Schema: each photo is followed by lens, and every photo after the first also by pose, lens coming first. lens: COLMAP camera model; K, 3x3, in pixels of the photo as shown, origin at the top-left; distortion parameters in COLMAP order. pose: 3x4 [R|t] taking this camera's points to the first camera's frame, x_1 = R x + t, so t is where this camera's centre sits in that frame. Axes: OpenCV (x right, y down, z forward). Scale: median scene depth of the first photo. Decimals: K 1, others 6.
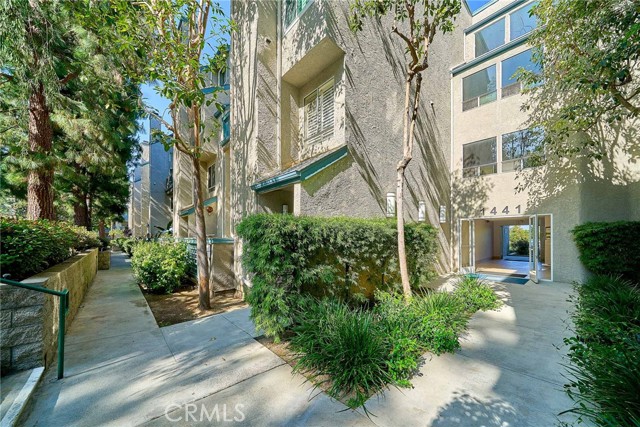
lens RADIAL K [[228.5, 0, 313.3], [0, 228.5, 214.1], [0, 0, 1]] dist [-0.000567, -0.000190]
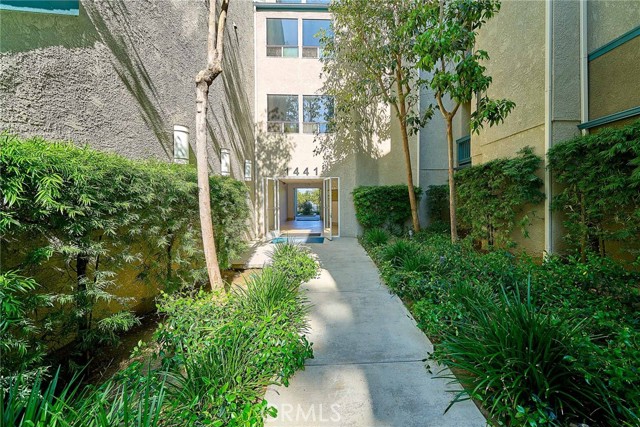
lens RADIAL K [[228.5, 0, 313.3], [0, 228.5, 214.1], [0, 0, 1]] dist [-0.000567, -0.000190]
pose [[0.621700, -0.043887, 0.782025, 0.078301], [-0.075757, 0.990379, 0.115806, 0.052224], [-0.779583, -0.131240, 0.612394, 0.361858]]
